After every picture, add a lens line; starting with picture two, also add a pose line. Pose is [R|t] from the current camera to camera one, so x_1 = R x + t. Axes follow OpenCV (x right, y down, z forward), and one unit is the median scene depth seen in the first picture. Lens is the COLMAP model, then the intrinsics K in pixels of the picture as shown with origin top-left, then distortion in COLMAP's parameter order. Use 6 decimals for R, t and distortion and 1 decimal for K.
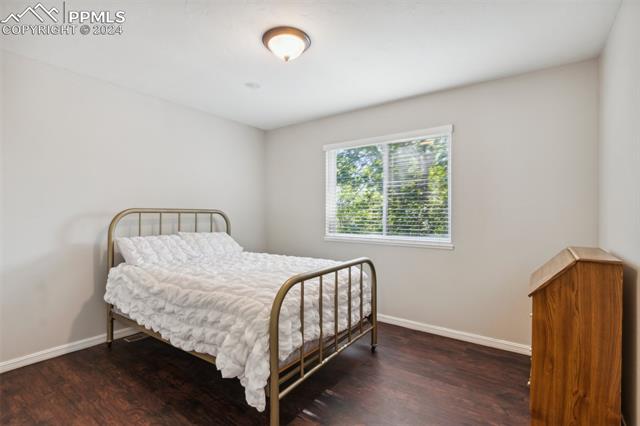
lens RADIAL K [[302.5, 0, 319.5], [0, 302.5, 216.9], [0, 0, 1]] dist [-0.004931, -0.000102]
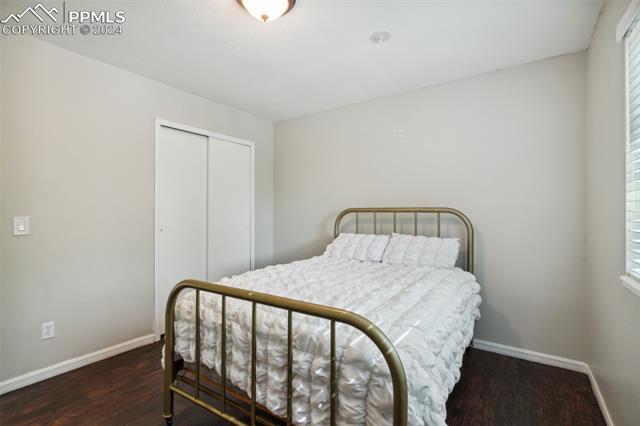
lens RADIAL K [[302.5, 0, 318.4], [0, 302.5, 212.1], [0, 0, 1]] dist [-0.004931, -0.000102]
pose [[0.016732, -0.001252, -0.999859, 0.480581], [-0.008813, 0.999960, -0.001400, -0.009771], [0.999821, 0.008835, 0.016720, 0.768786]]
